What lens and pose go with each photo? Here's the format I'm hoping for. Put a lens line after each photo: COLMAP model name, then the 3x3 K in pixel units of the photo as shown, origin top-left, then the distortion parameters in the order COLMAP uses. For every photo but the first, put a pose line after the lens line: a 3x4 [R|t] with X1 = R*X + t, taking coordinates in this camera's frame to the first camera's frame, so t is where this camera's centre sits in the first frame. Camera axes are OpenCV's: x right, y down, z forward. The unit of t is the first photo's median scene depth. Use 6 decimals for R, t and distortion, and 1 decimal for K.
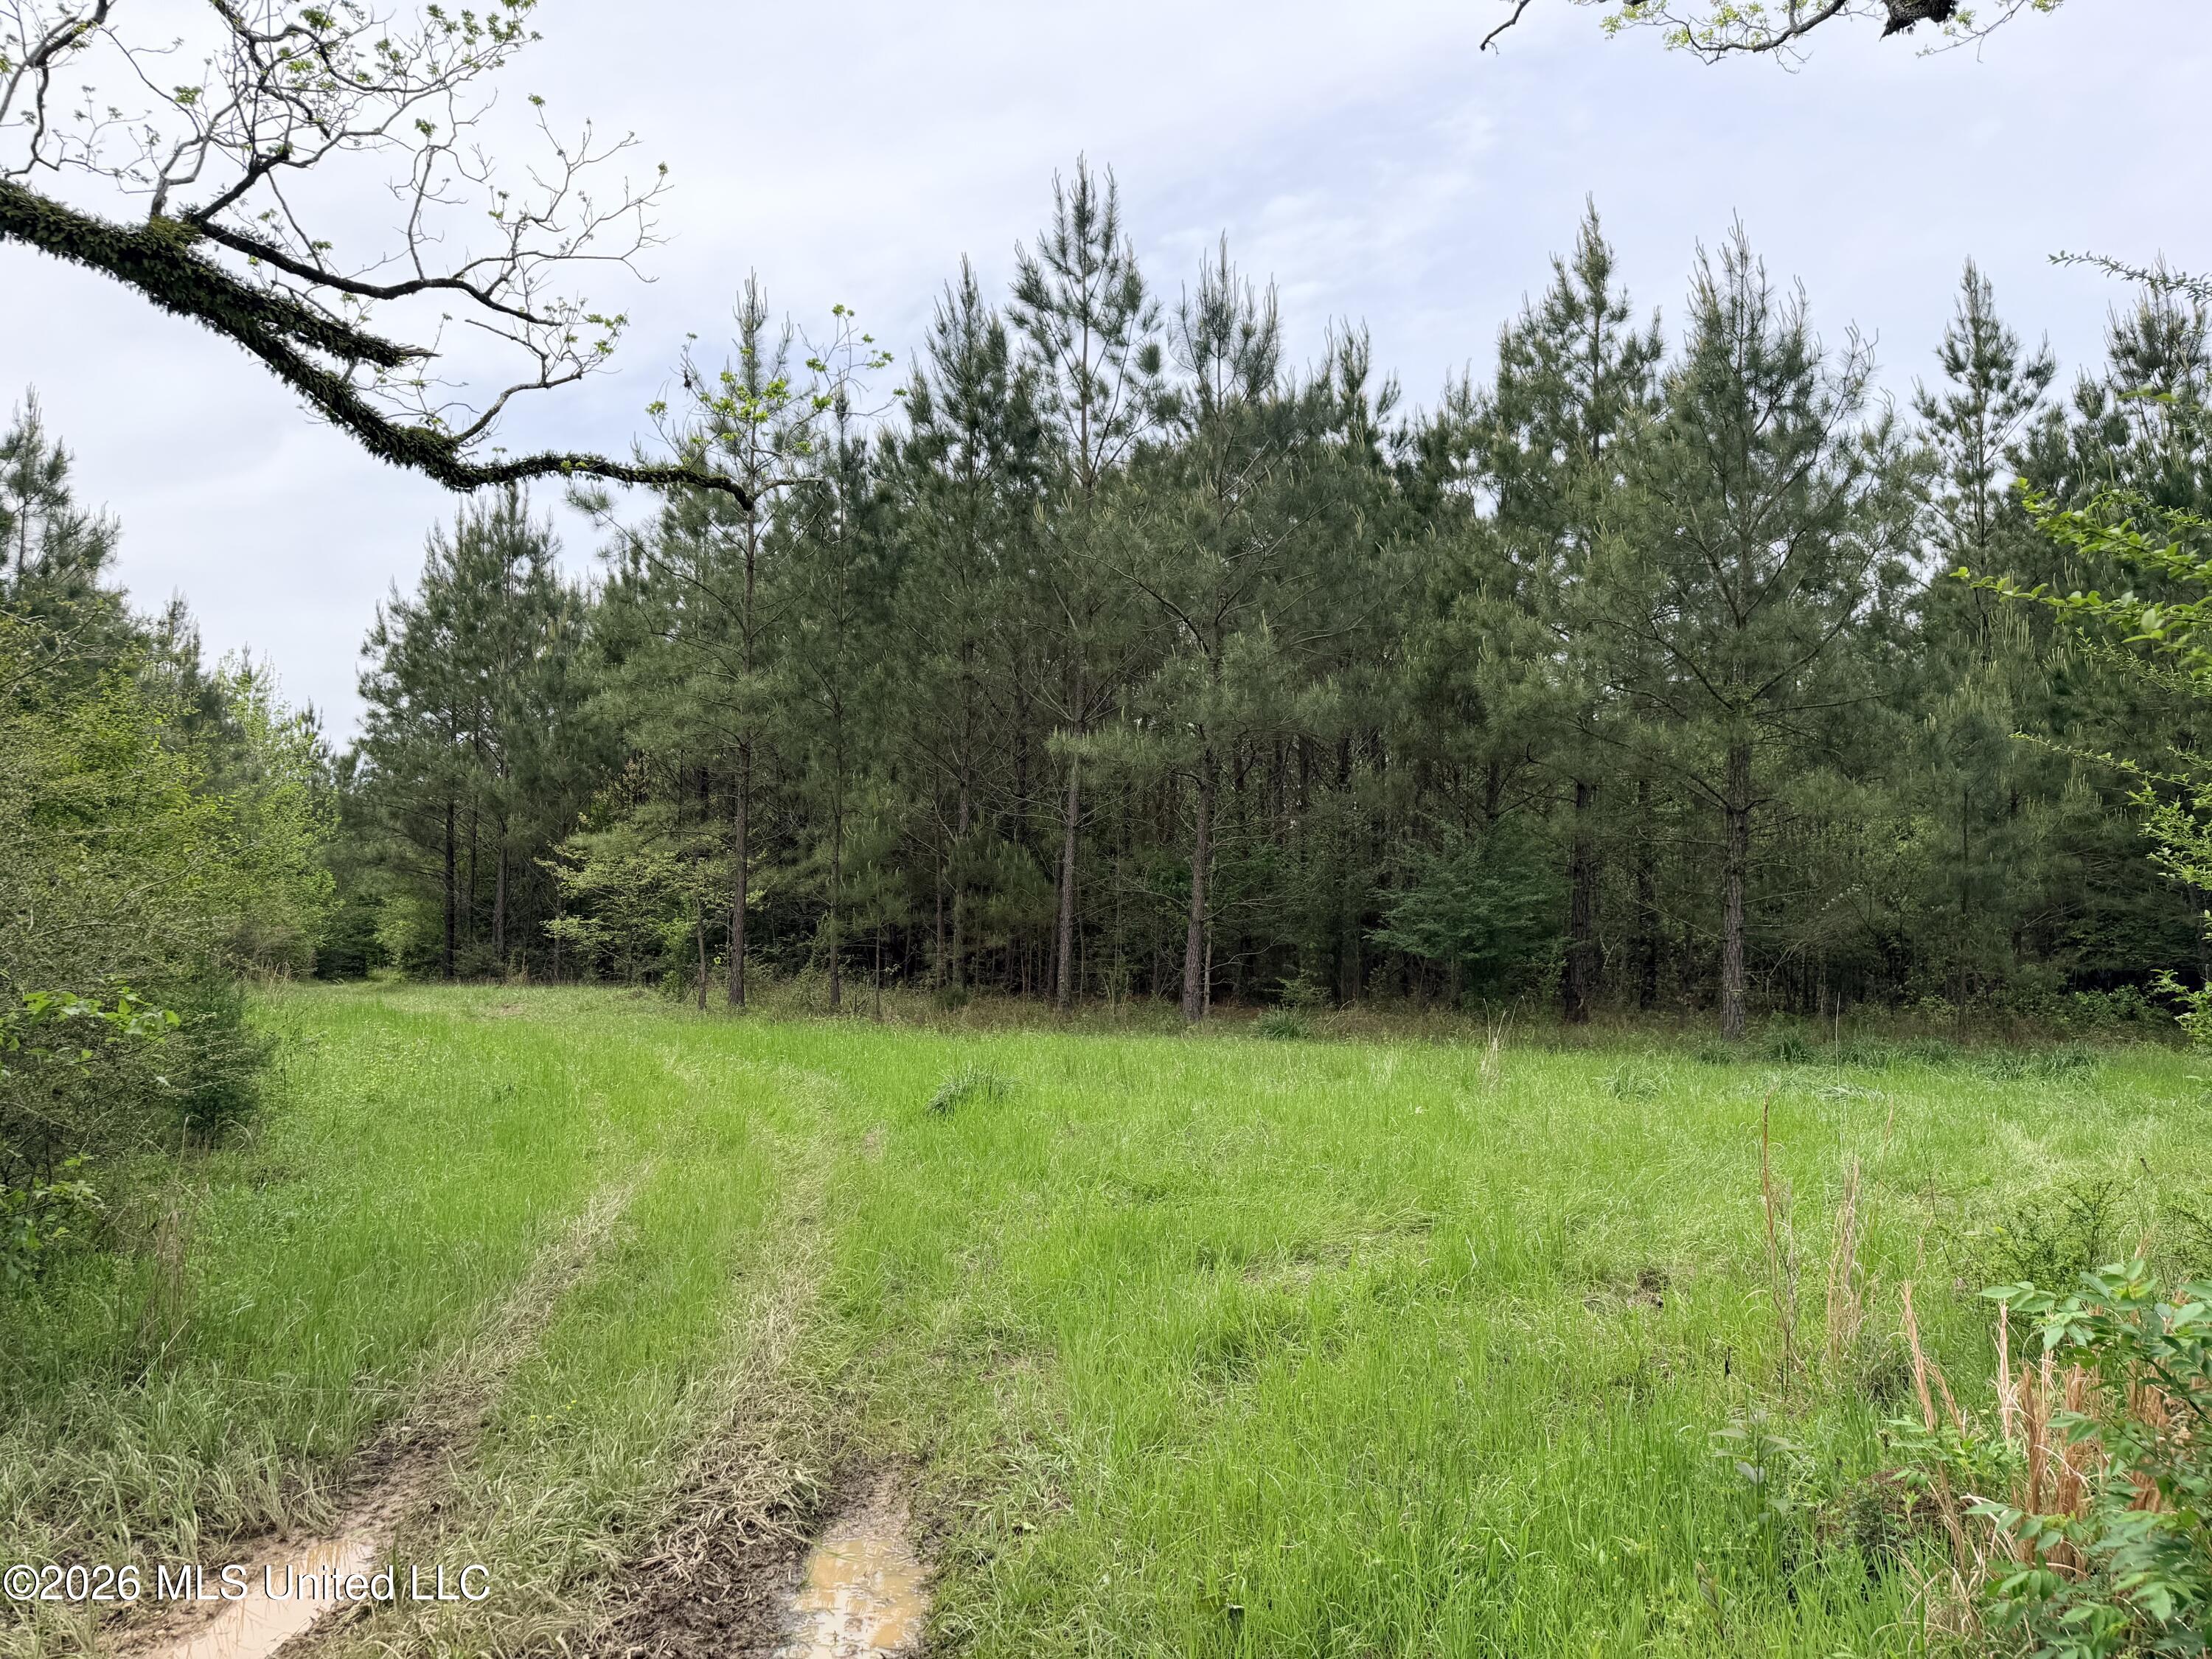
lens RADIAL K [[1482.7, 0, 1106.0], [0, 1482.7, 829.5], [0, 0, 1]] dist [0.002369, 0.055234]
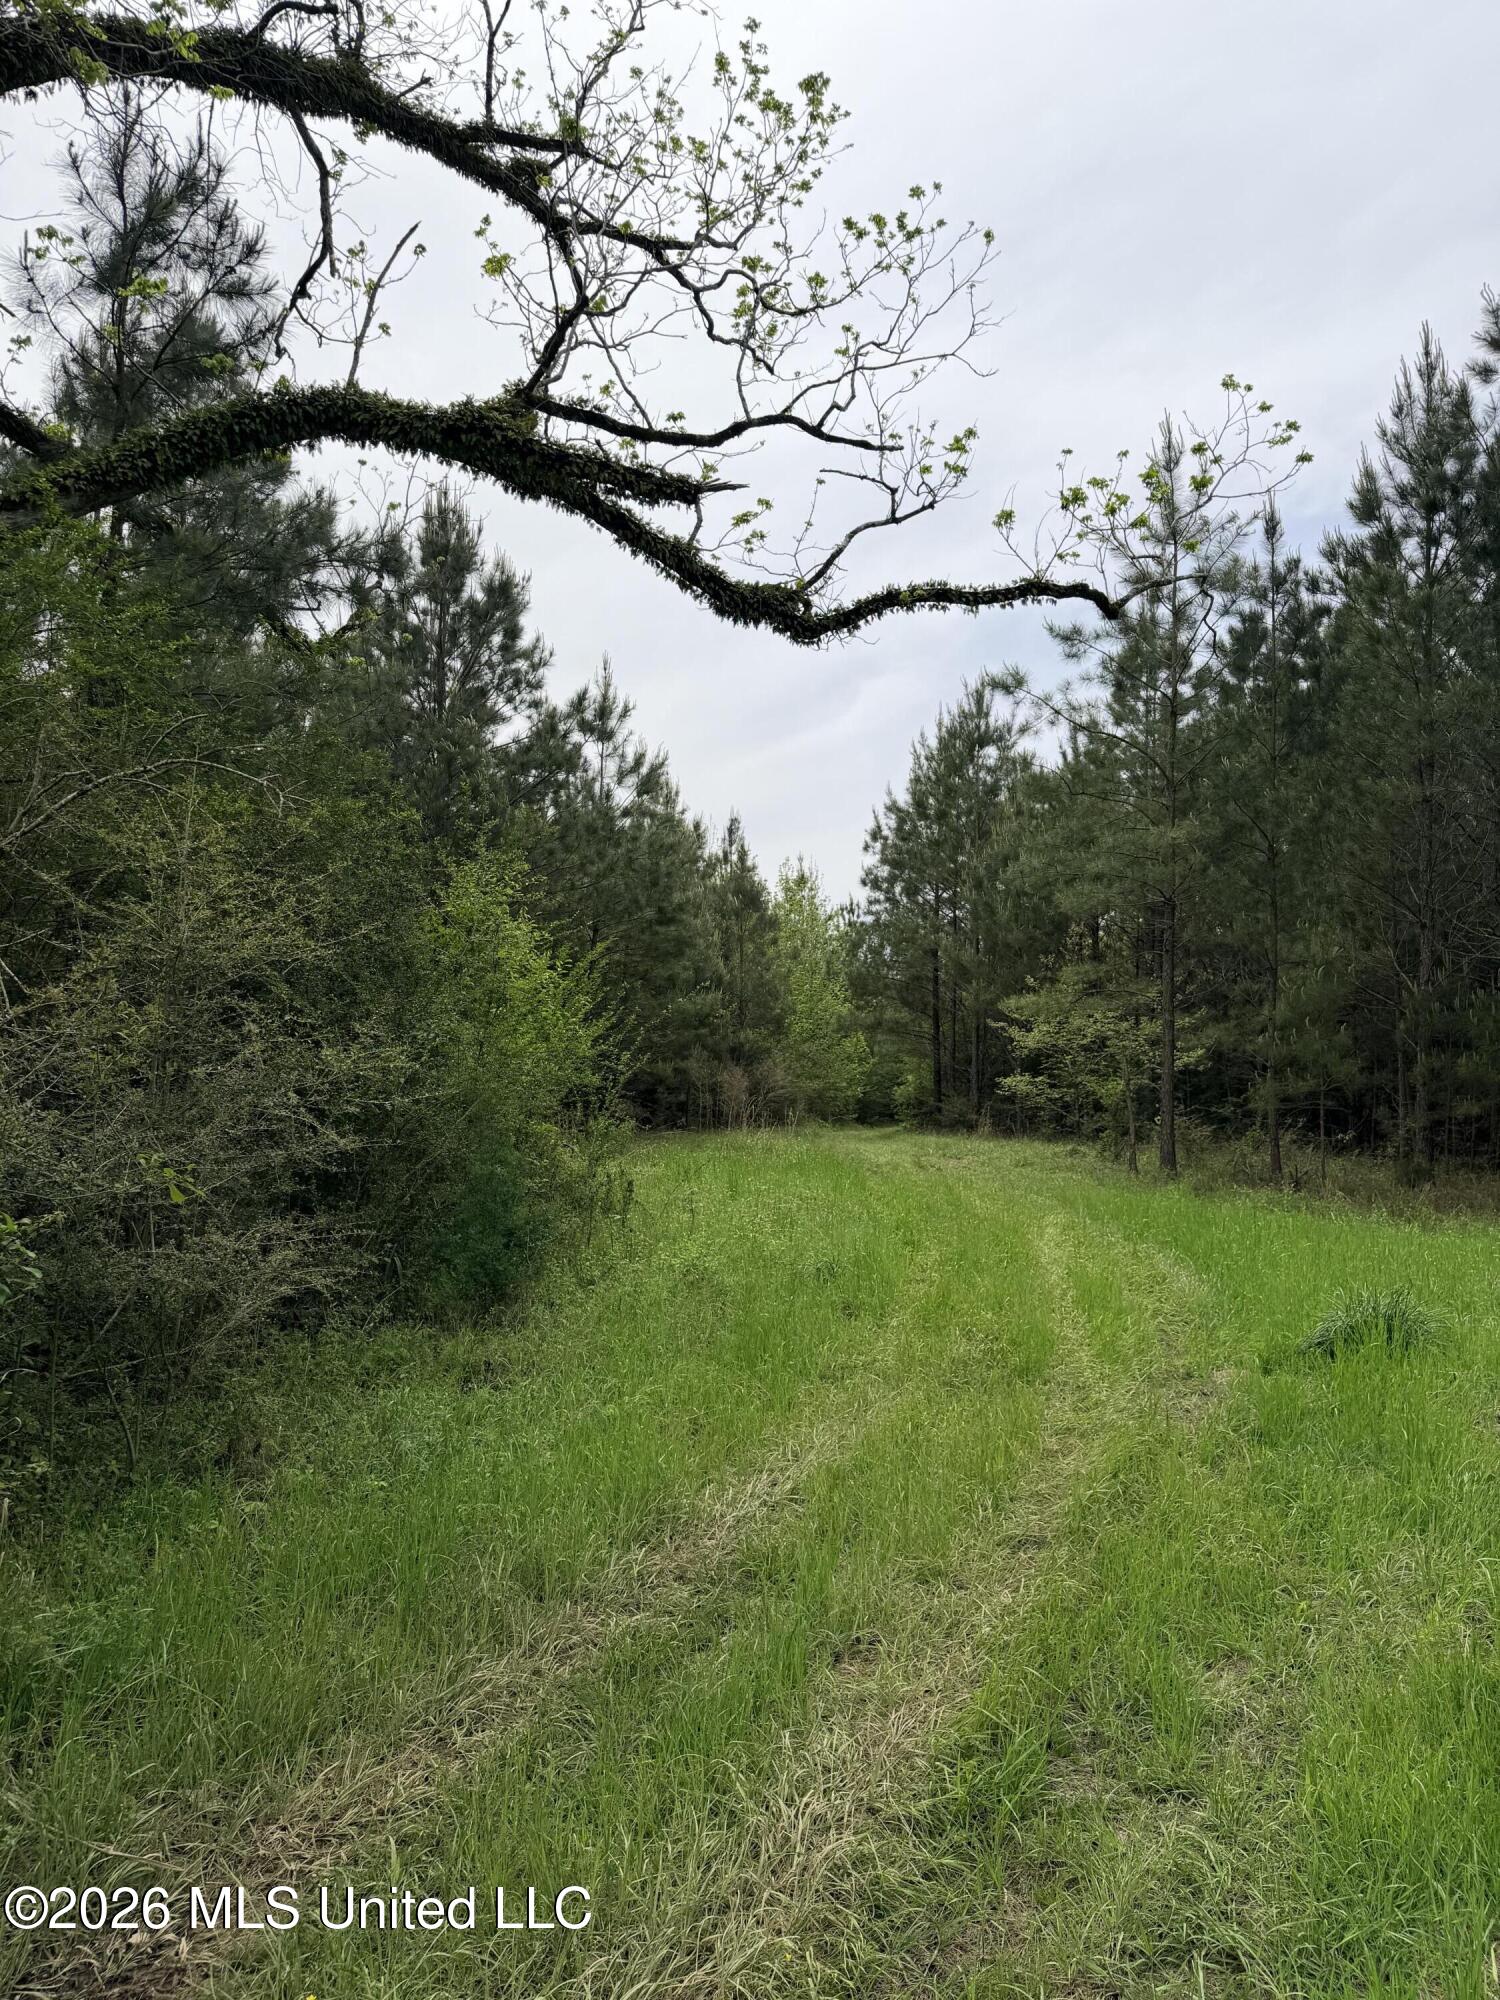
lens RADIAL K [[1340.6, 0, 743.2], [0, 1340.6, 1007.2], [0, 0, 1]] dist [0.002369, 0.055234]
pose [[0.832337, -0.021119, -0.553867, 0.006592], [0.026301, 0.999653, 0.001406, 0.005046], [0.553645, -0.015737, 0.832604, 0.114660]]
